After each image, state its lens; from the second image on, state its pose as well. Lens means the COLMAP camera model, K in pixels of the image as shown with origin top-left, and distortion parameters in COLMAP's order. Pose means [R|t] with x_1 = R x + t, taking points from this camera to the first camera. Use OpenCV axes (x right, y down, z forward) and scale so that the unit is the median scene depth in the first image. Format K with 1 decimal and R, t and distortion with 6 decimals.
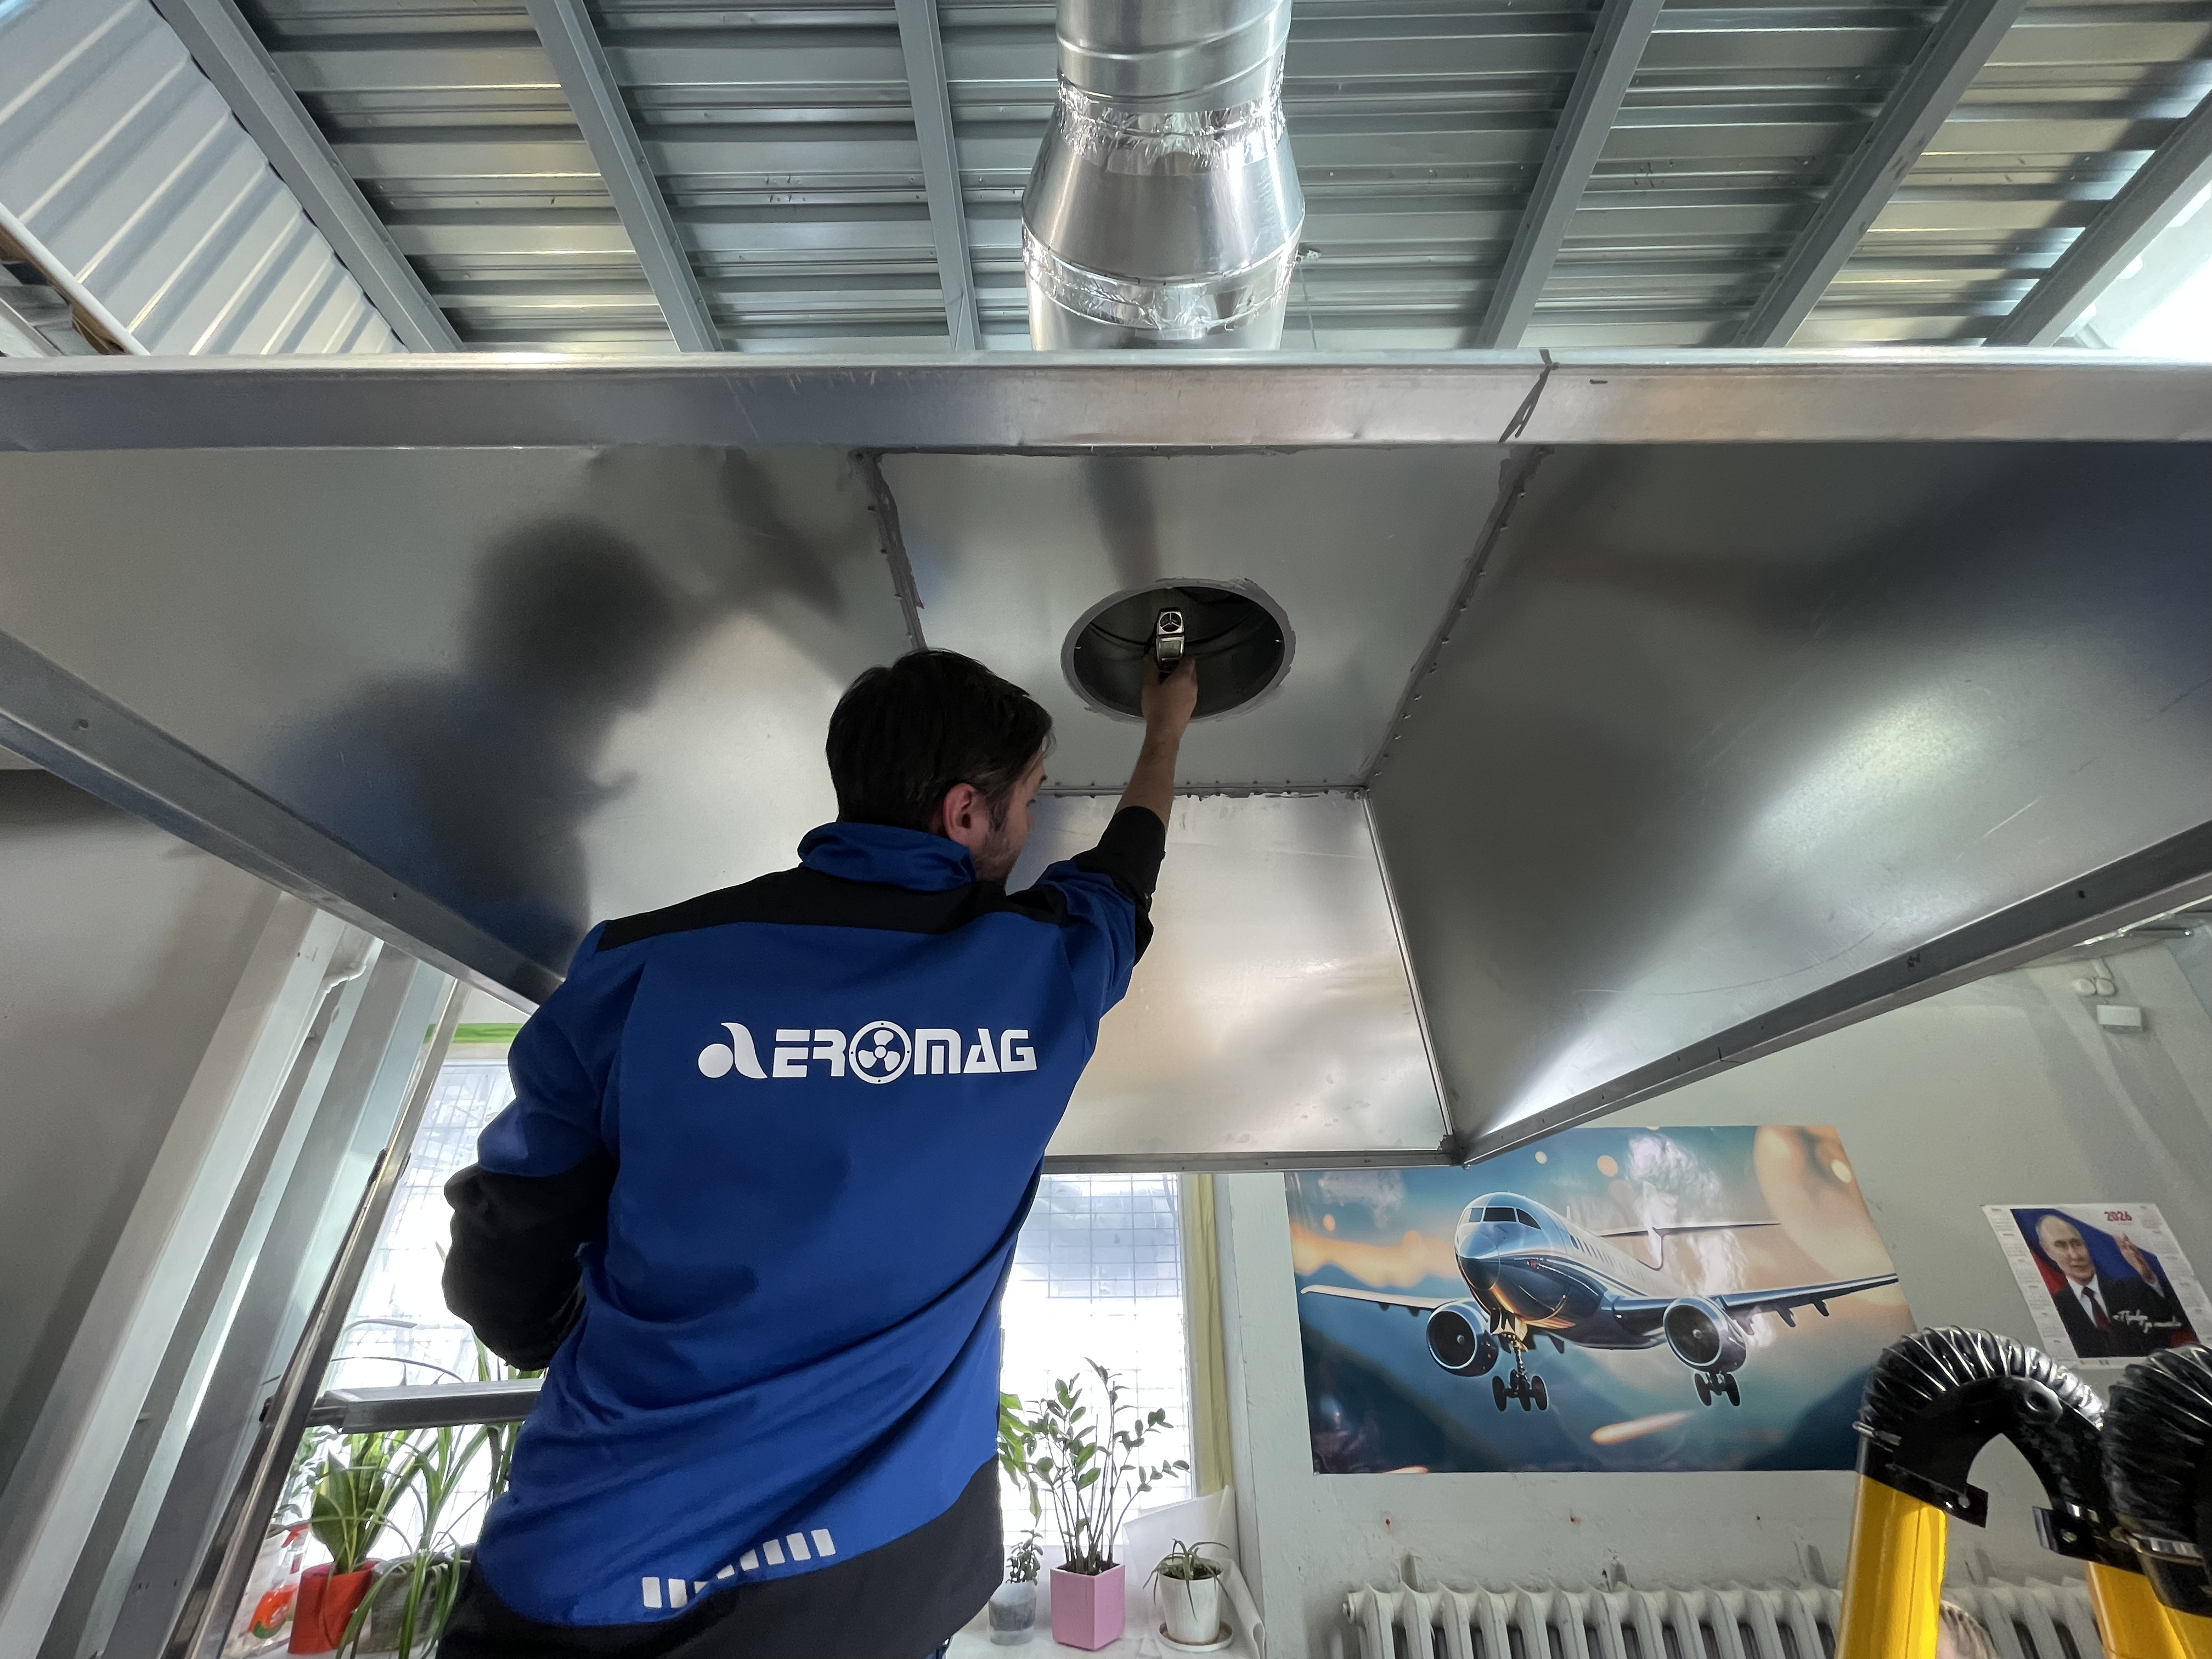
lens RADIAL K [[891.8, 0, 1092.1], [0, 891.8, 838.8], [0, 0, 1]] dist [-0.000593, -0.000027]
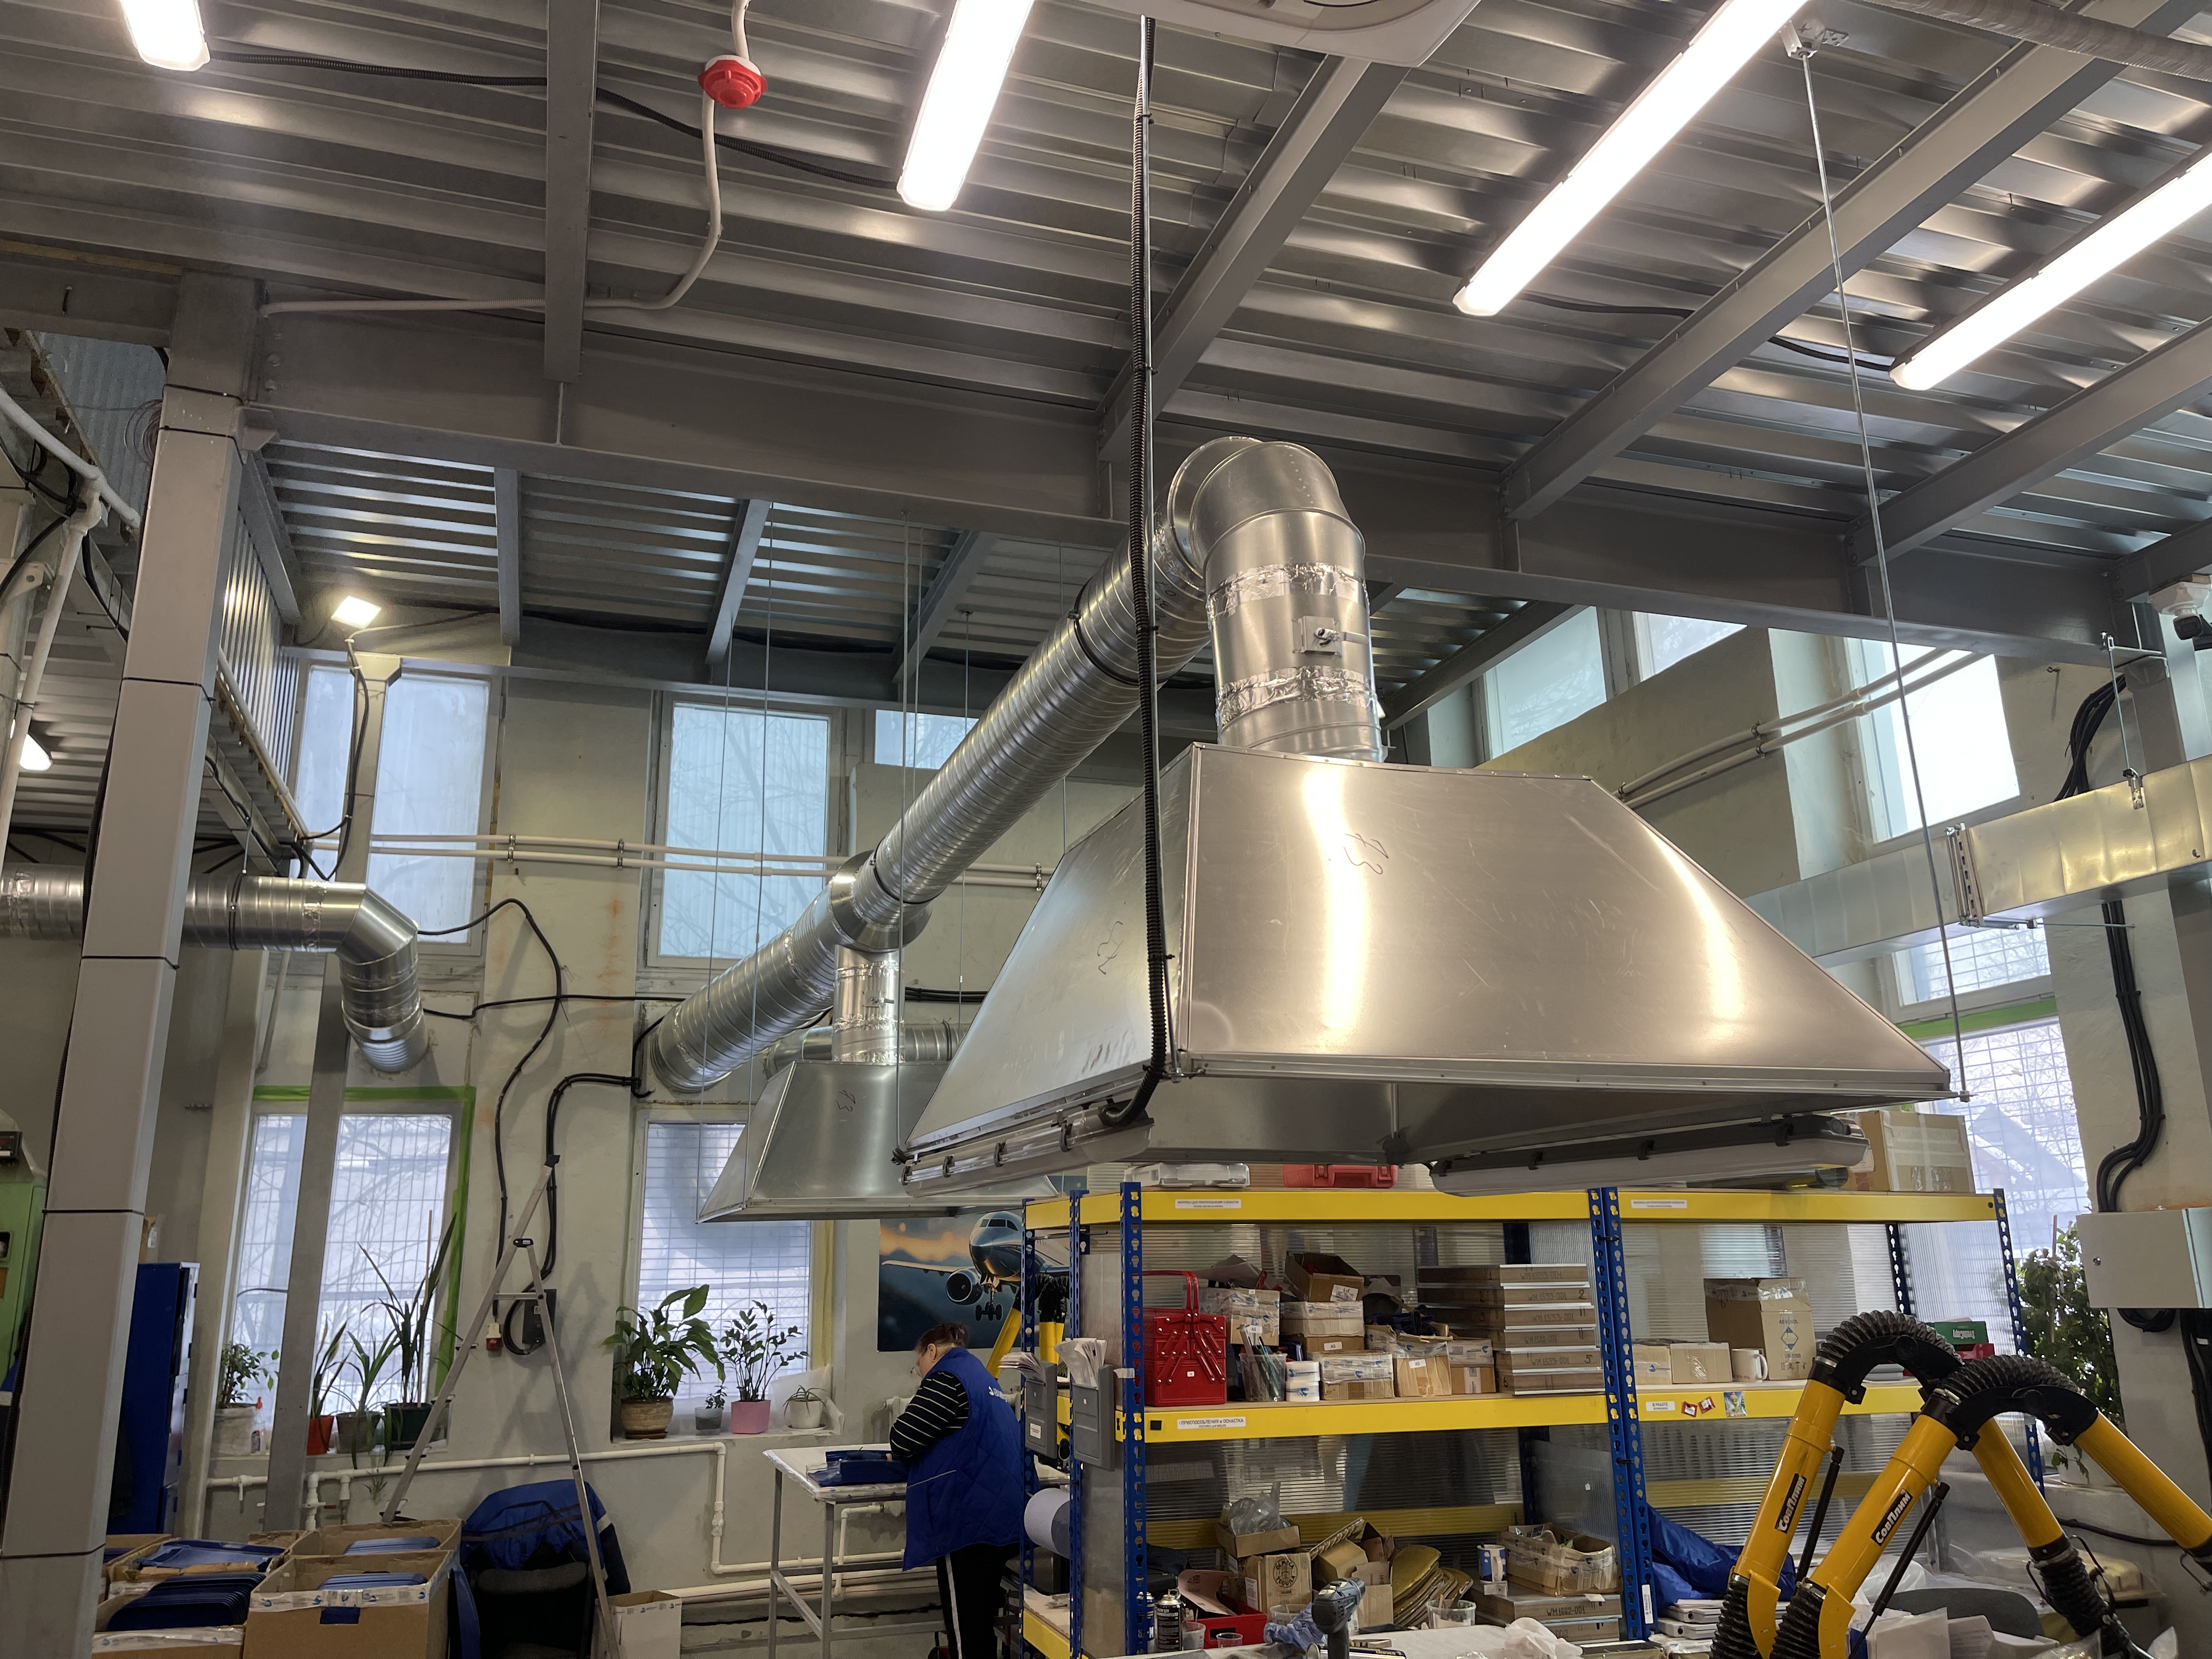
lens RADIAL K [[1682.9, 0, 1106.0], [0, 1682.9, 829.5], [0, 0, 1]] dist [-0.000423, 0.098902]
pose [[0.943674, 0.077736, 0.321617, -0.508780], [-0.147114, 0.969224, 0.197391, -1.098847], [-0.296374, -0.233587, 0.926067, -2.113677]]
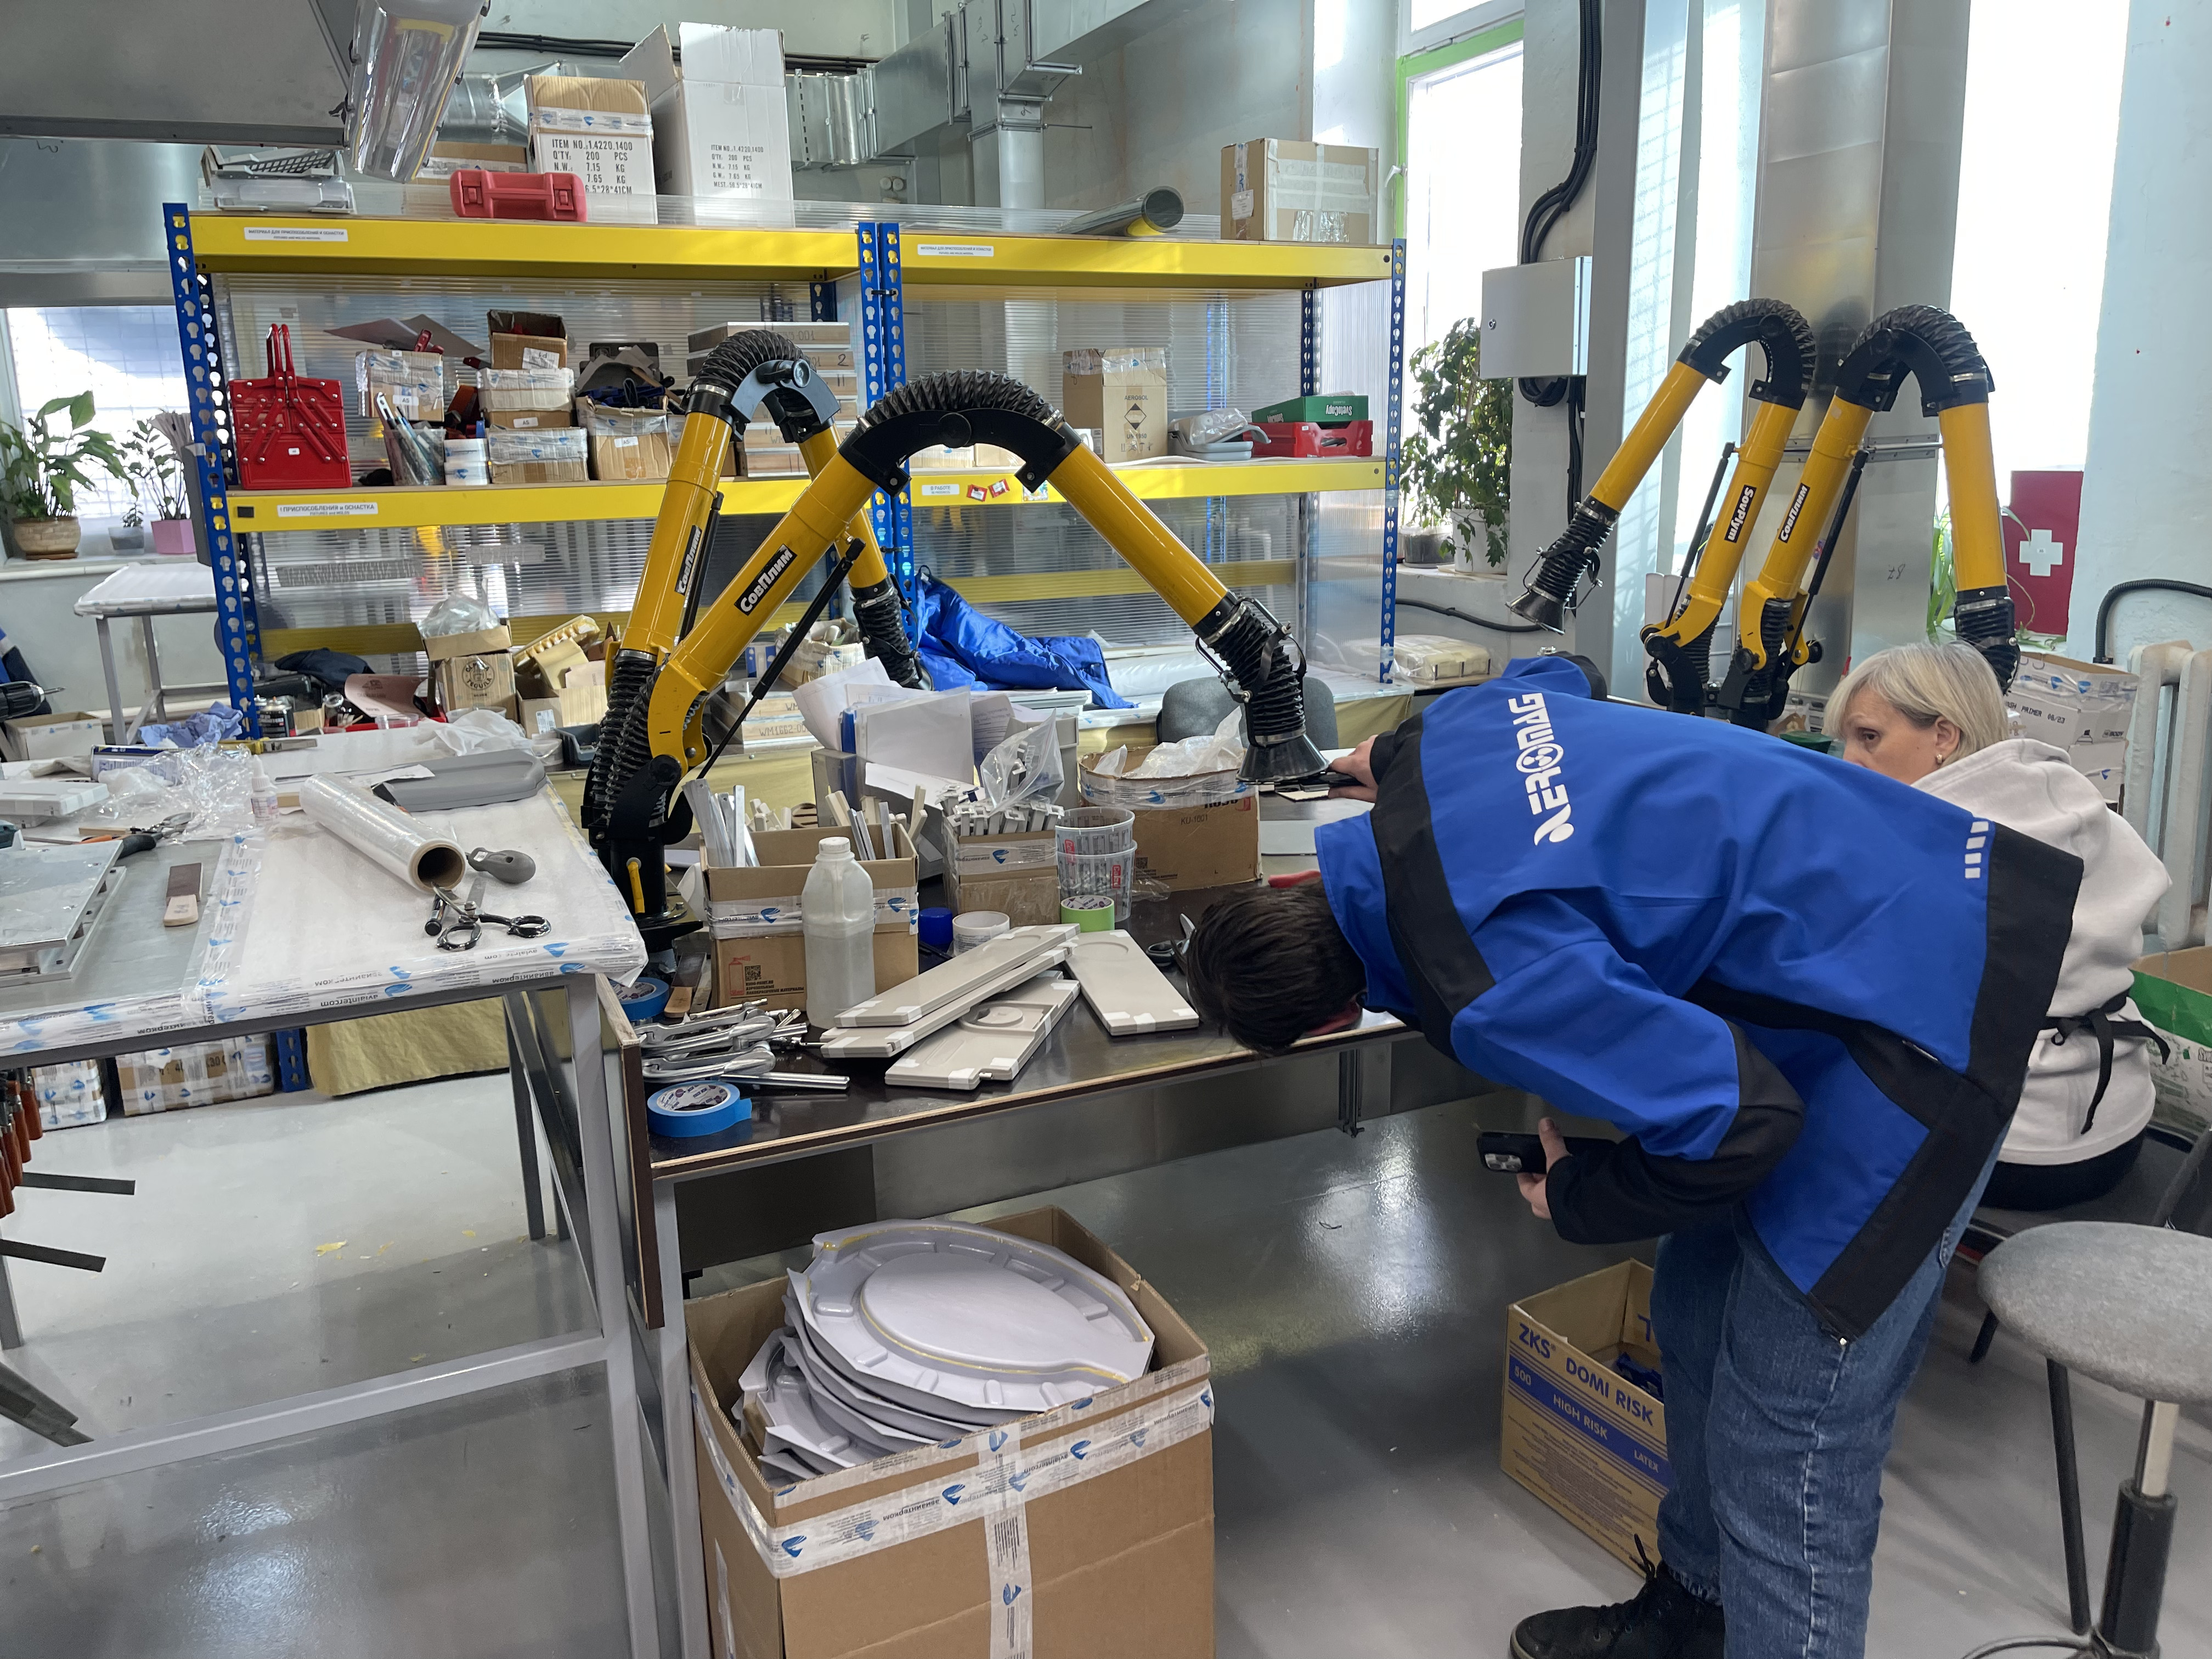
lens RADIAL K [[1664.3, 0, 1106.0], [0, 1664.3, 829.5], [0, 0, 1]] dist [0.001001, -0.003364]
pose [[0.909042, -0.108774, 0.402257, 0.251716], [-0.182827, 0.763346, 0.619578, -0.956377], [-0.374455, -0.636766, 0.674027, -2.044091]]
